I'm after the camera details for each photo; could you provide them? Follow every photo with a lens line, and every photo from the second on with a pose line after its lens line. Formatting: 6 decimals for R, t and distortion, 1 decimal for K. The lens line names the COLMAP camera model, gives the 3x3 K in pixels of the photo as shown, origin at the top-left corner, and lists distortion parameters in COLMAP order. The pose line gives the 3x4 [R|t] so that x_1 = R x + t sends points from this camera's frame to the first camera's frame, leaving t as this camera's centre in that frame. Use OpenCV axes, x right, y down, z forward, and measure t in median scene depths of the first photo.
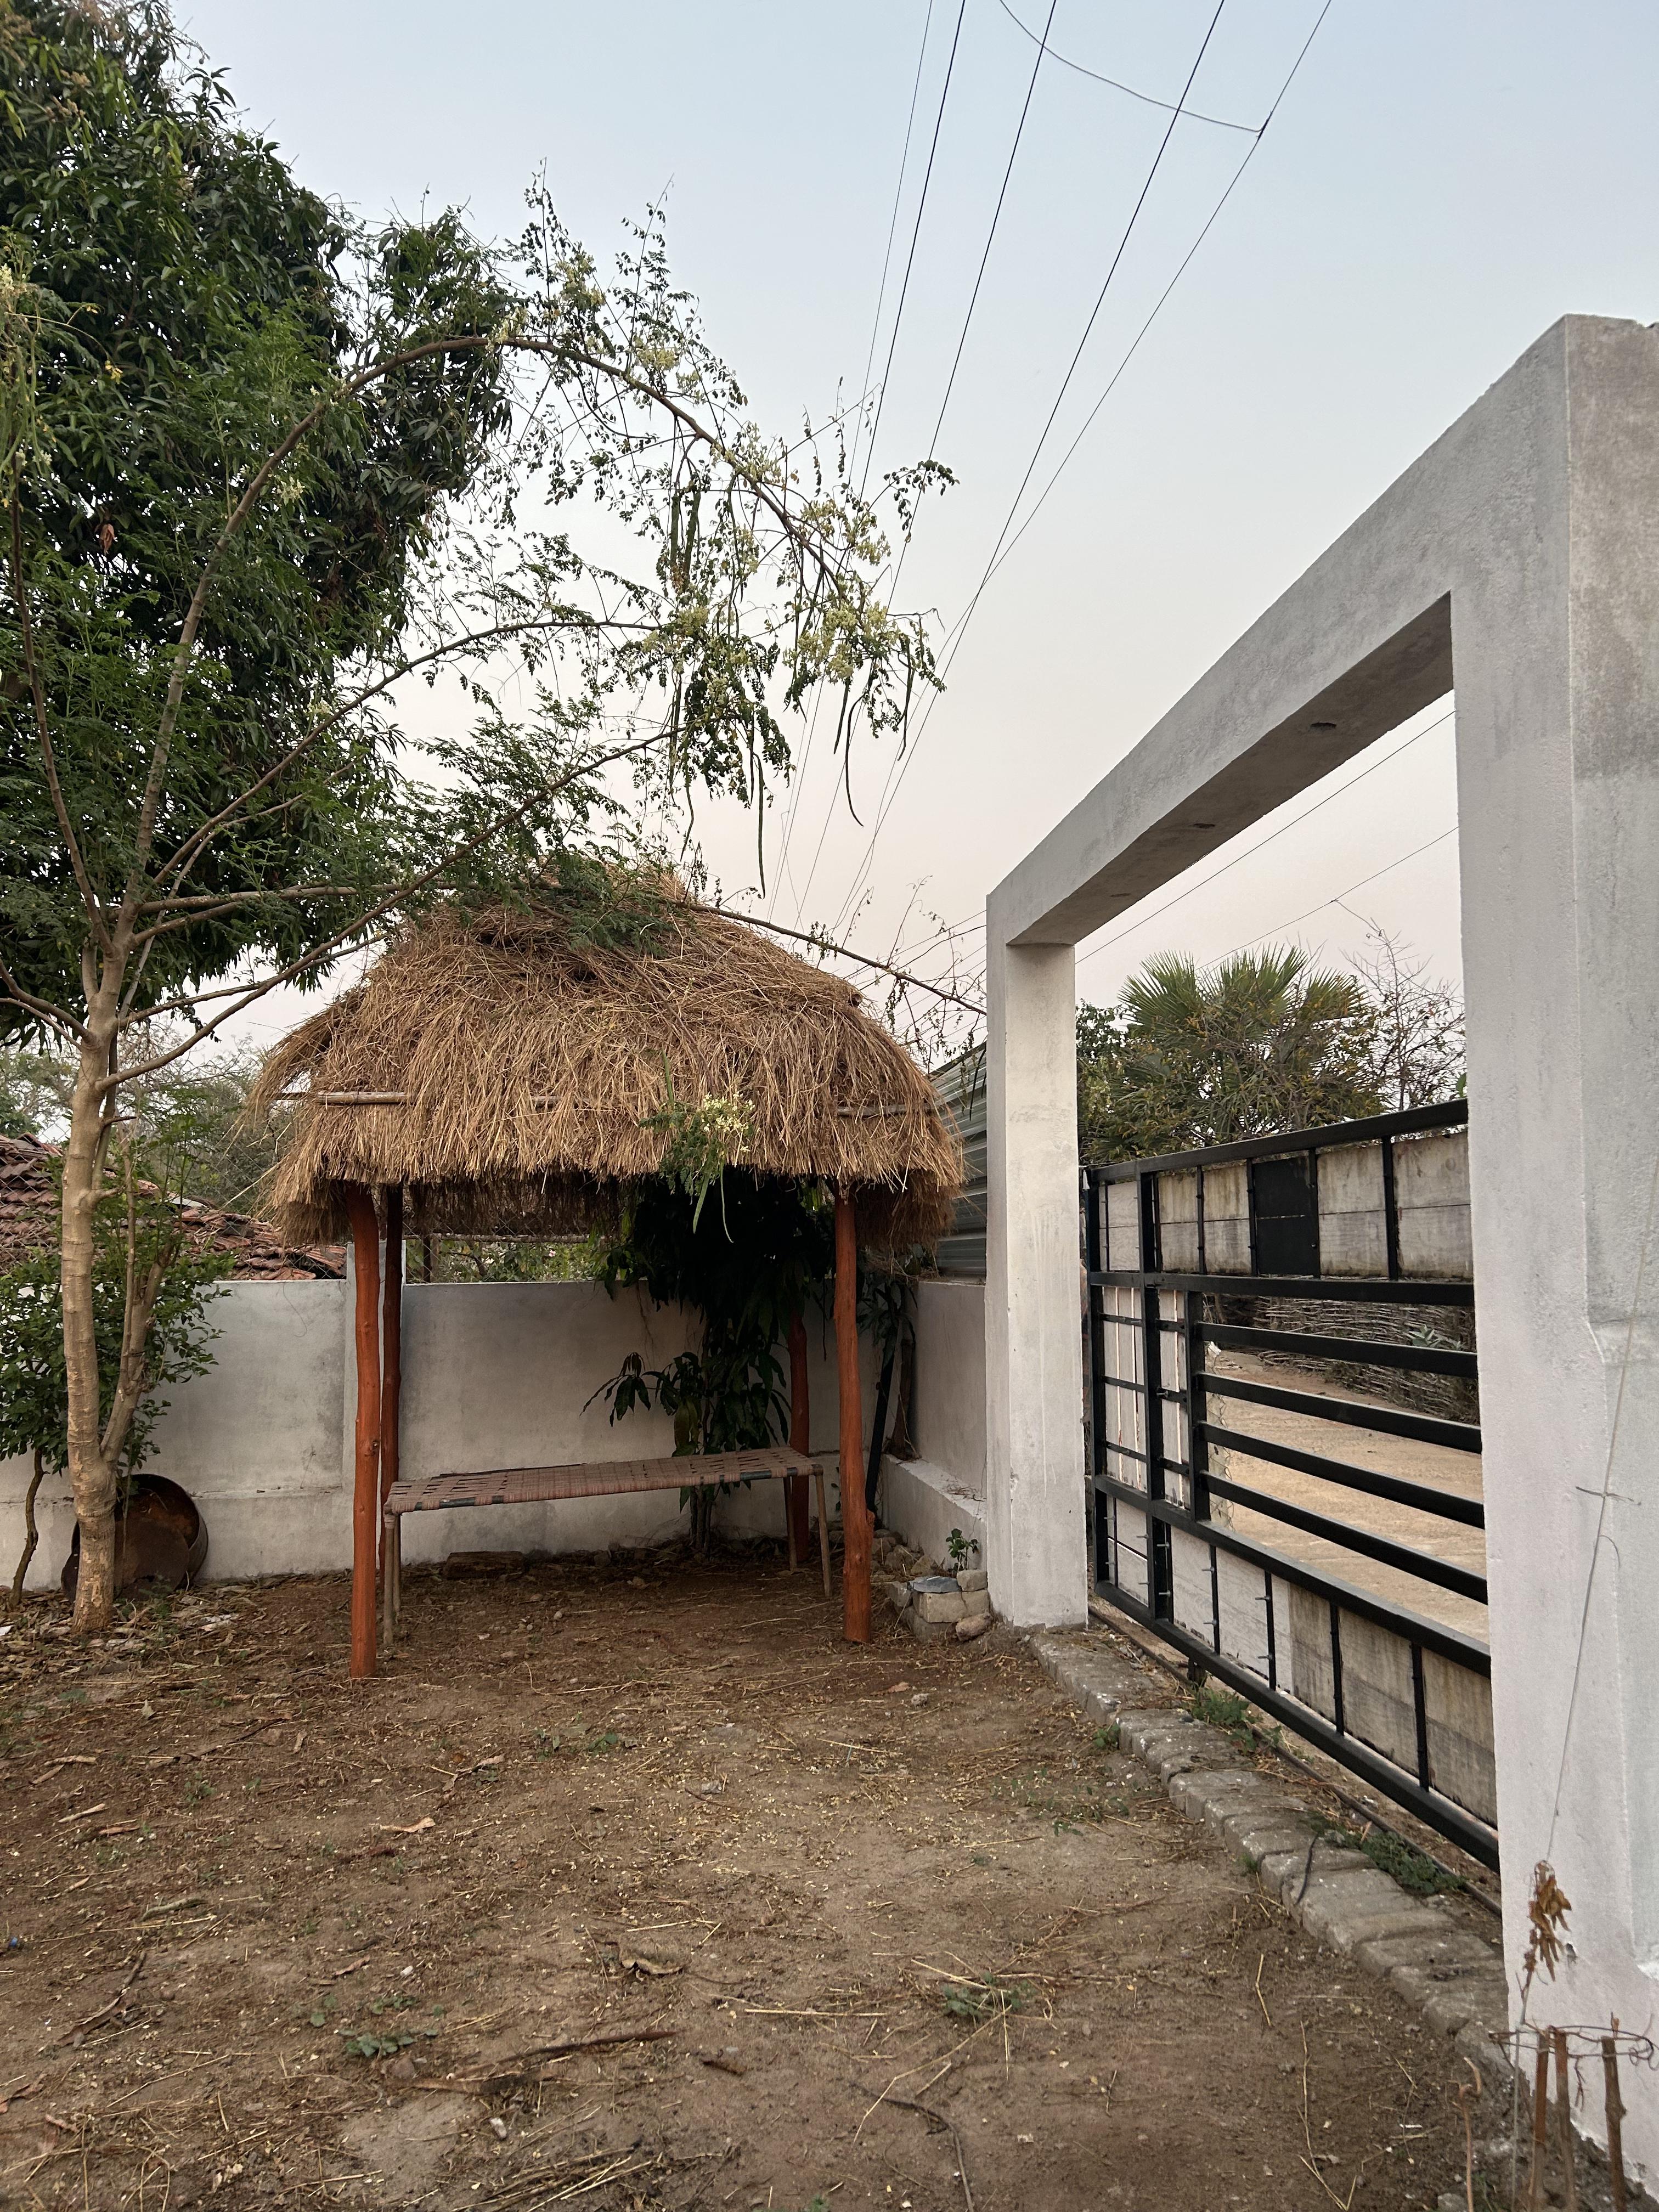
lens RADIAL K [[1674.1, 0, 829.5], [0, 1674.1, 1106.0], [0, 0, 1]] dist [0.032381, -0.039633]
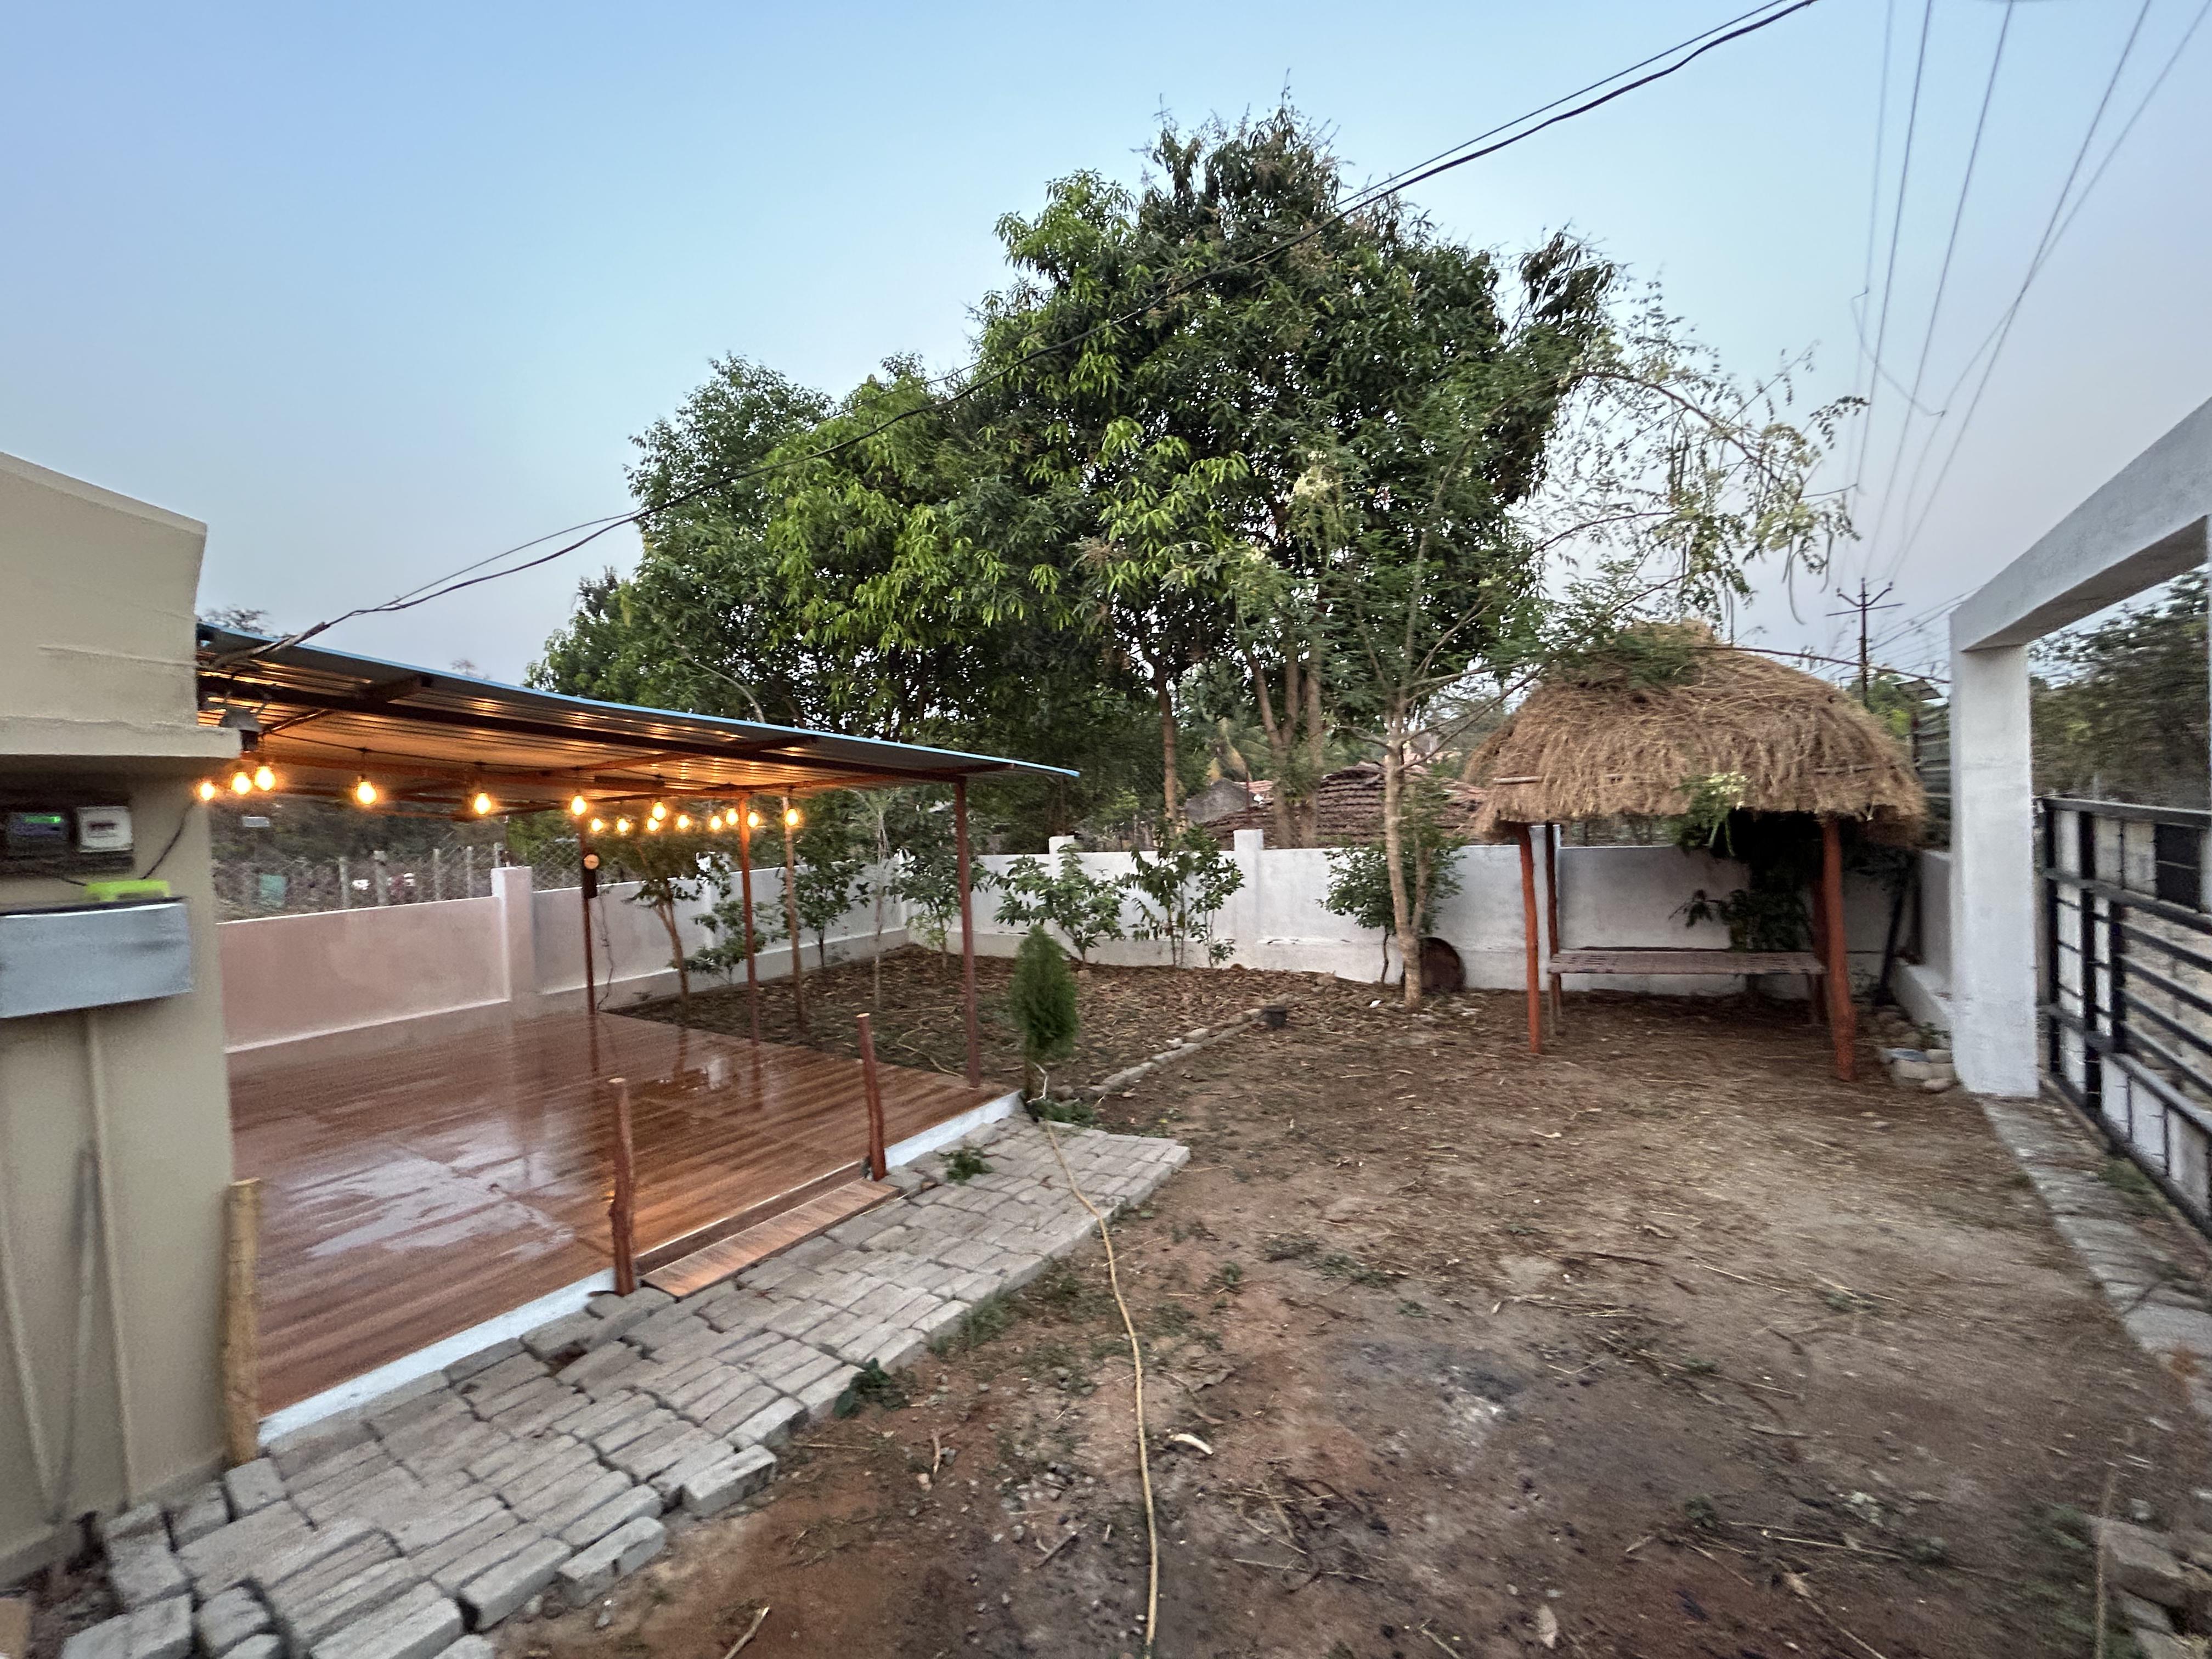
lens RADIAL K [[880.7, 0, 1115.7], [0, 880.7, 818.1], [0, 0, 1]] dist [0.022409, -0.004981]
pose [[0.735799, -0.020819, -0.676879, 0.104513], [0.105482, 0.990851, 0.084189, -0.113835], [0.668934, -0.133345, 0.731264, -0.140573]]
